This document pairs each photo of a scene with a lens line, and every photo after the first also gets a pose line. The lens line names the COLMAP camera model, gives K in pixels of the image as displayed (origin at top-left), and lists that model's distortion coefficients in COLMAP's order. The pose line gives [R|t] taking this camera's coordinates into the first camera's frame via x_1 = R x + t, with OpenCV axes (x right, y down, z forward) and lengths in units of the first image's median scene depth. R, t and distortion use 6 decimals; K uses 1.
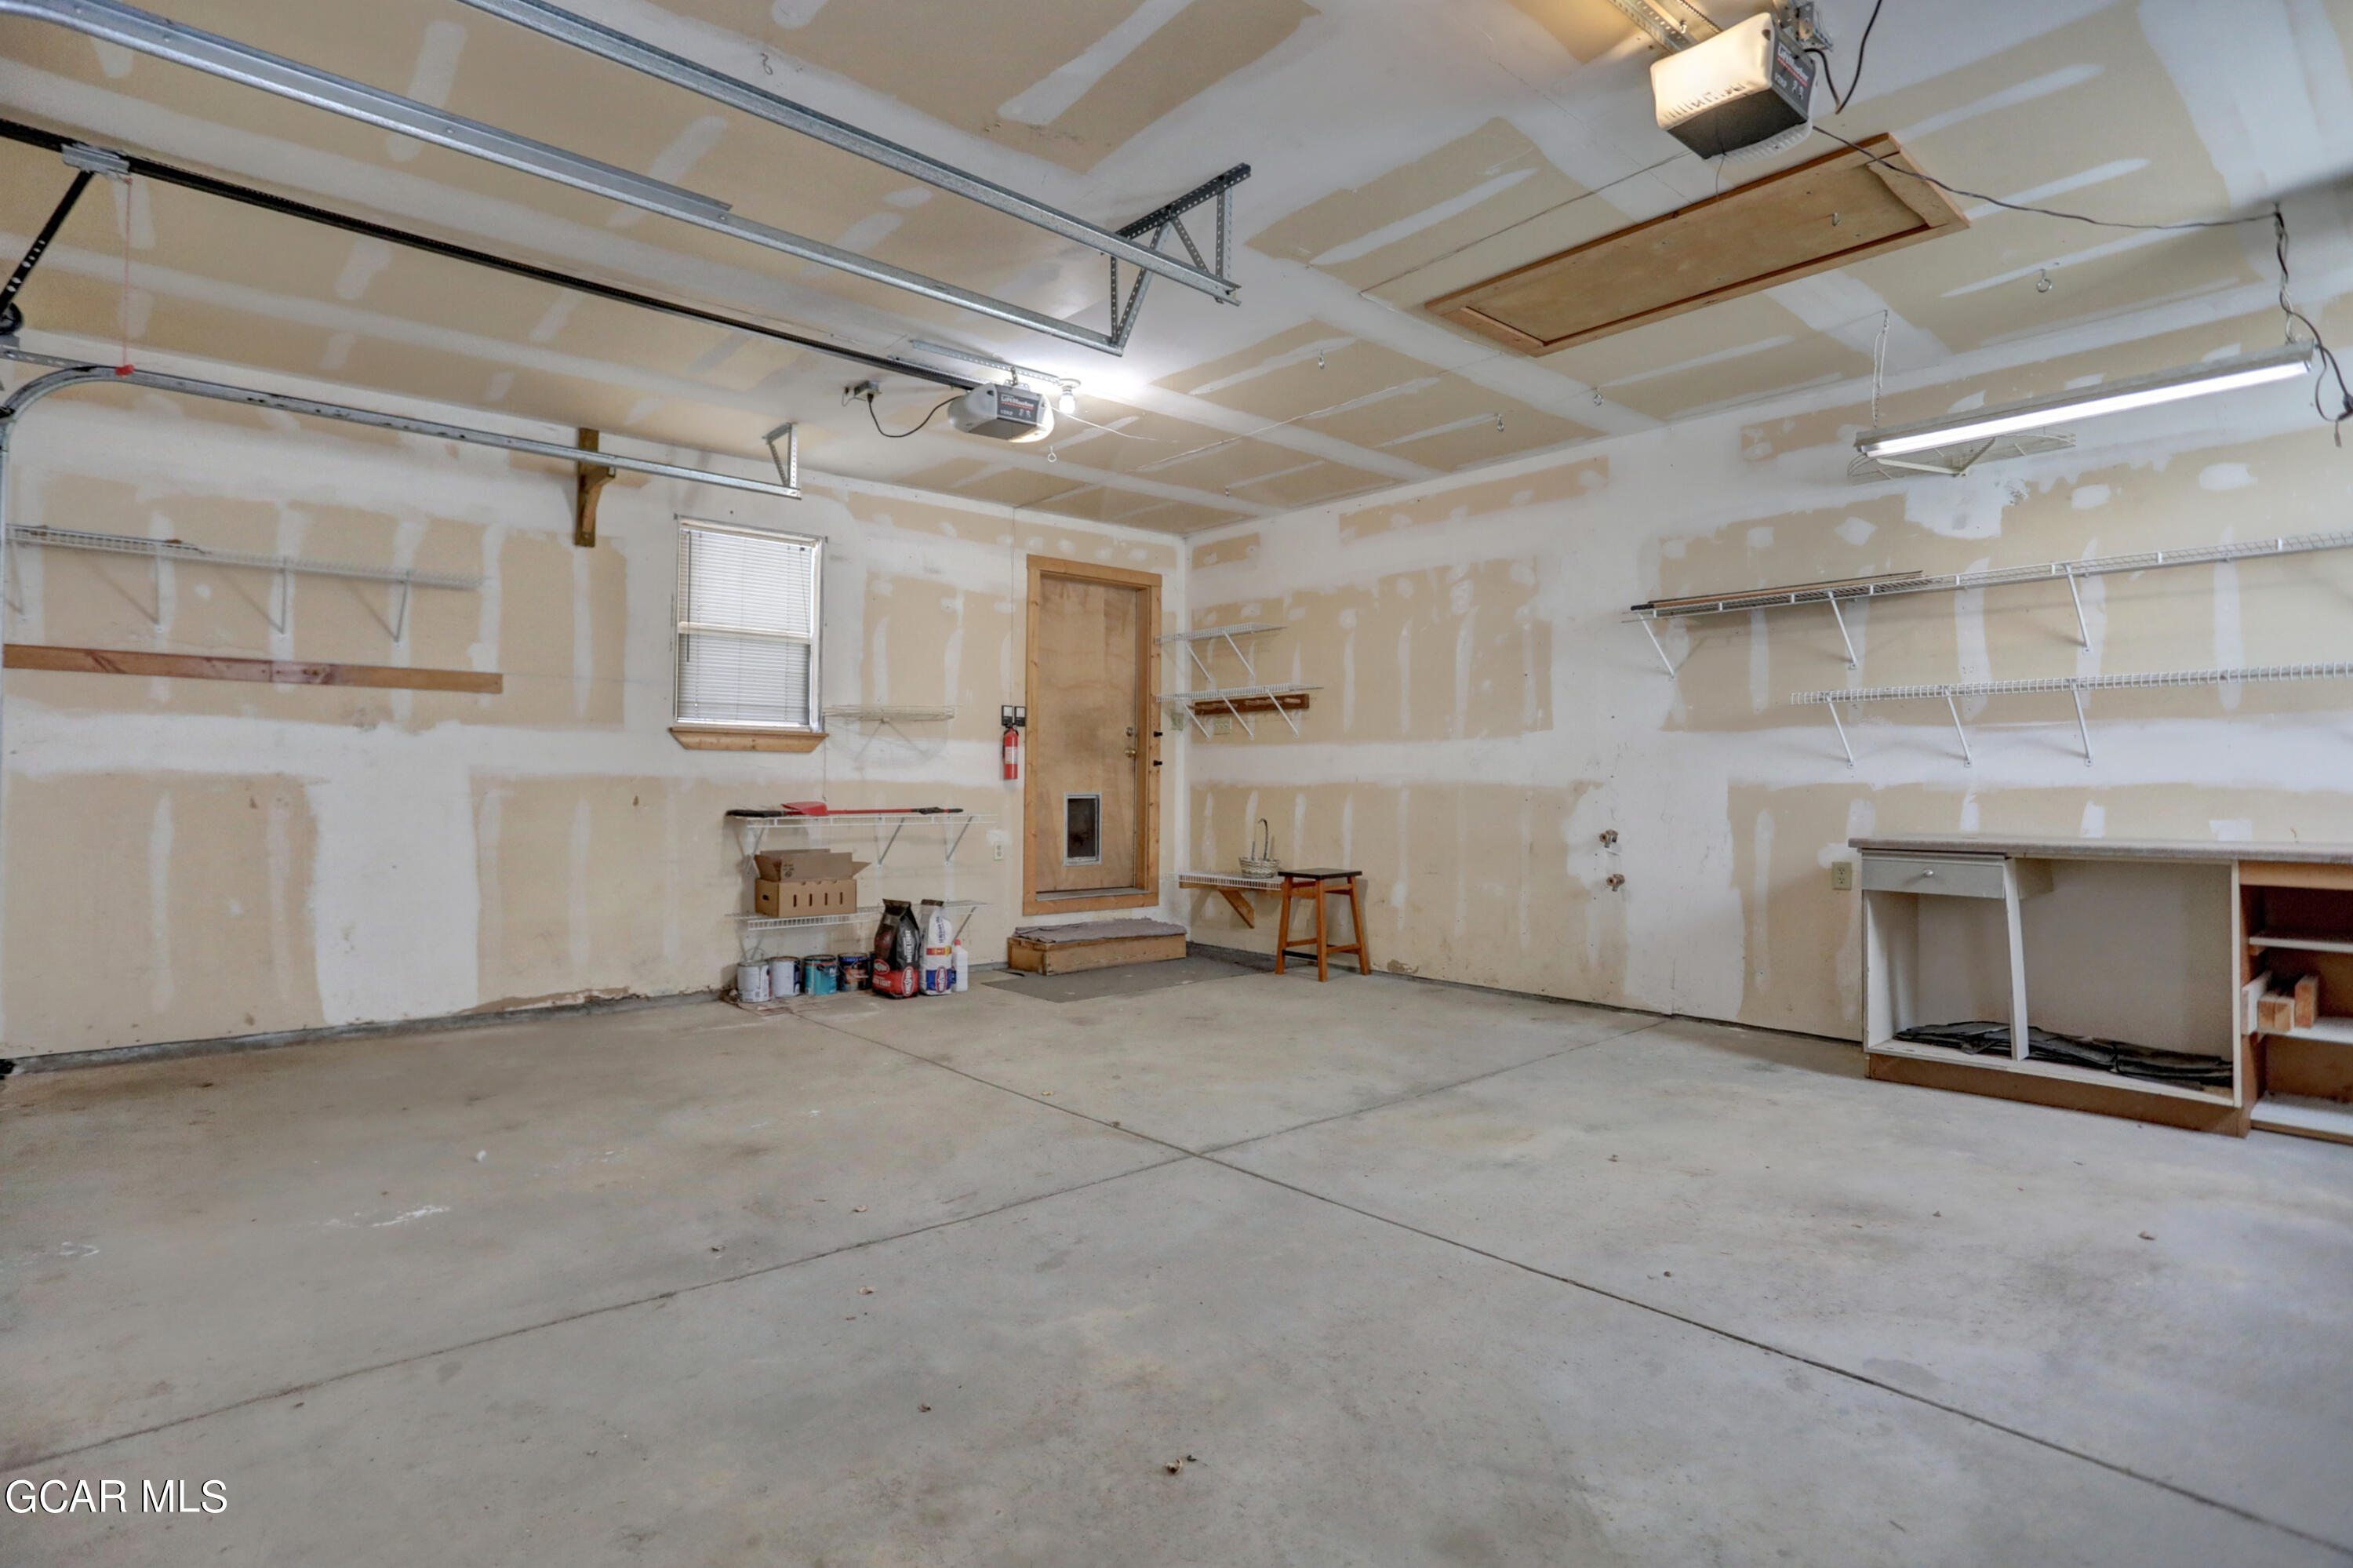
lens RADIAL K [[1173.6, 0, 1152.6], [0, 1173.6, 758.7], [0, 0, 1]] dist [-0.027975, 0.001692]
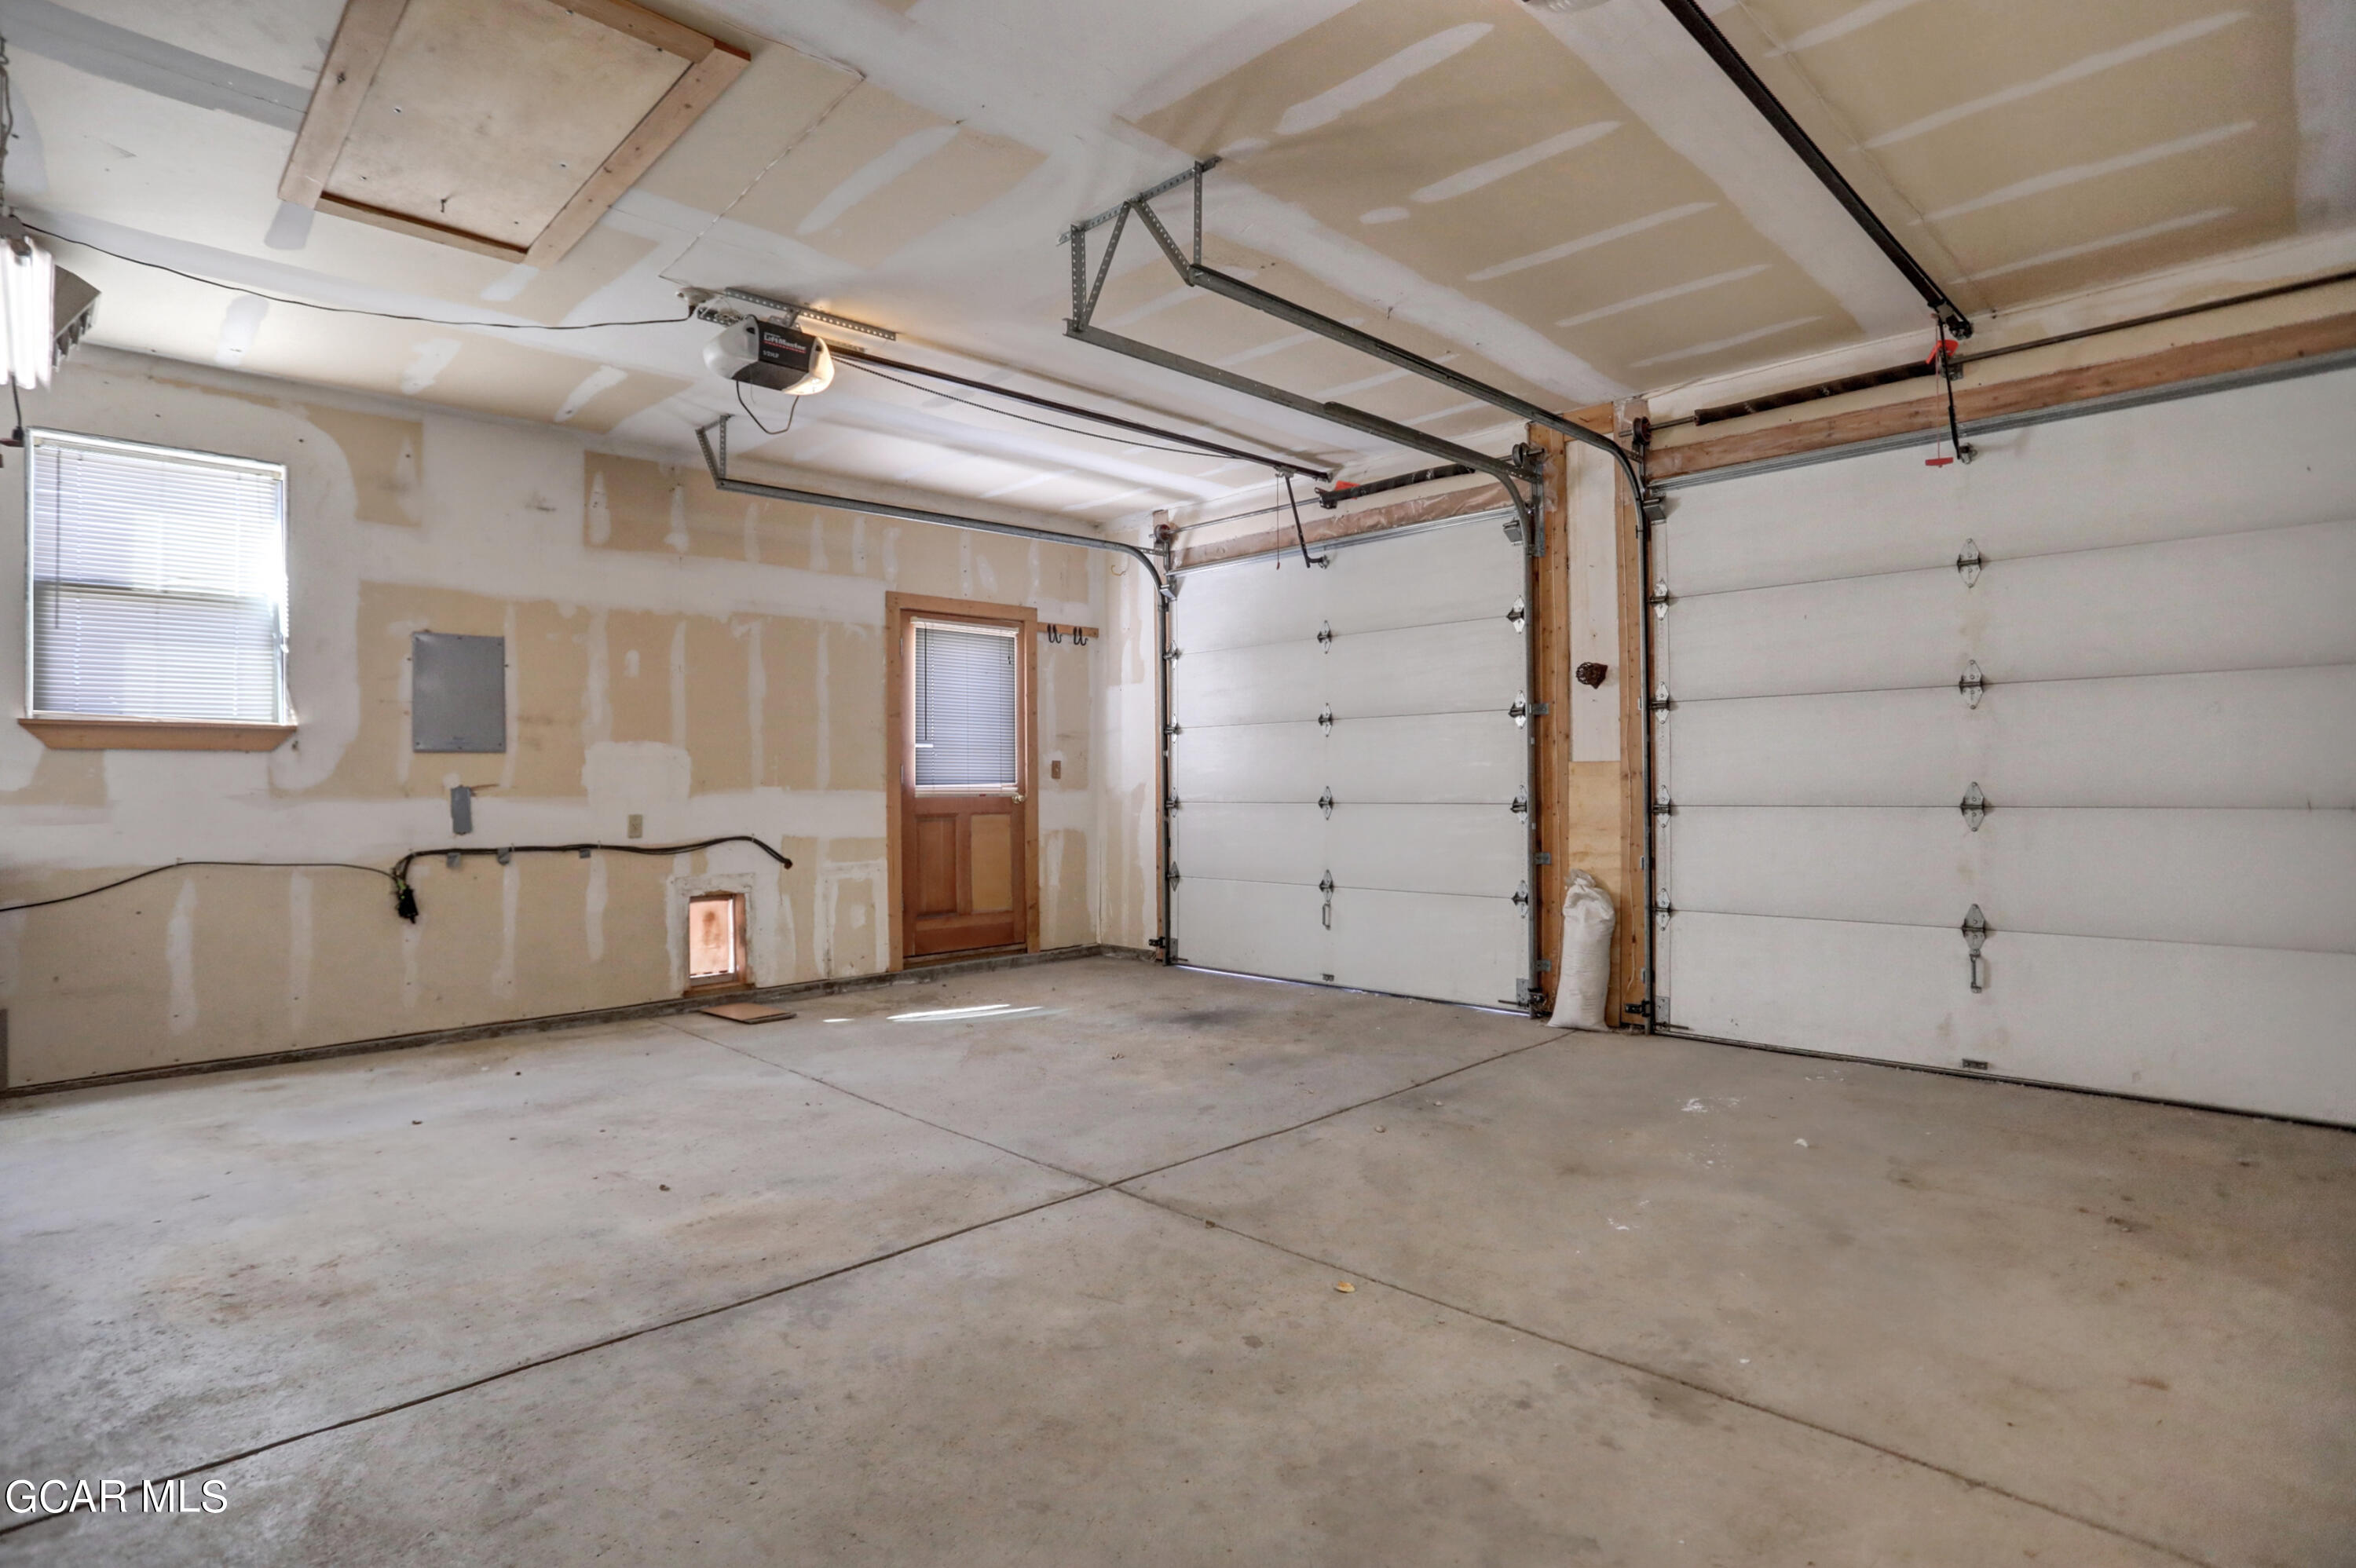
lens RADIAL K [[1175.0, 0, 1154.1], [0, 1175.0, 758.7], [0, 0, 1]] dist [-0.027975, 0.001692]
pose [[-0.997848, 0.004875, -0.065393, 0.066308], [0.008123, 0.998742, -0.049490, 0.050943], [0.065069, -0.049914, -0.996632, 2.184056]]
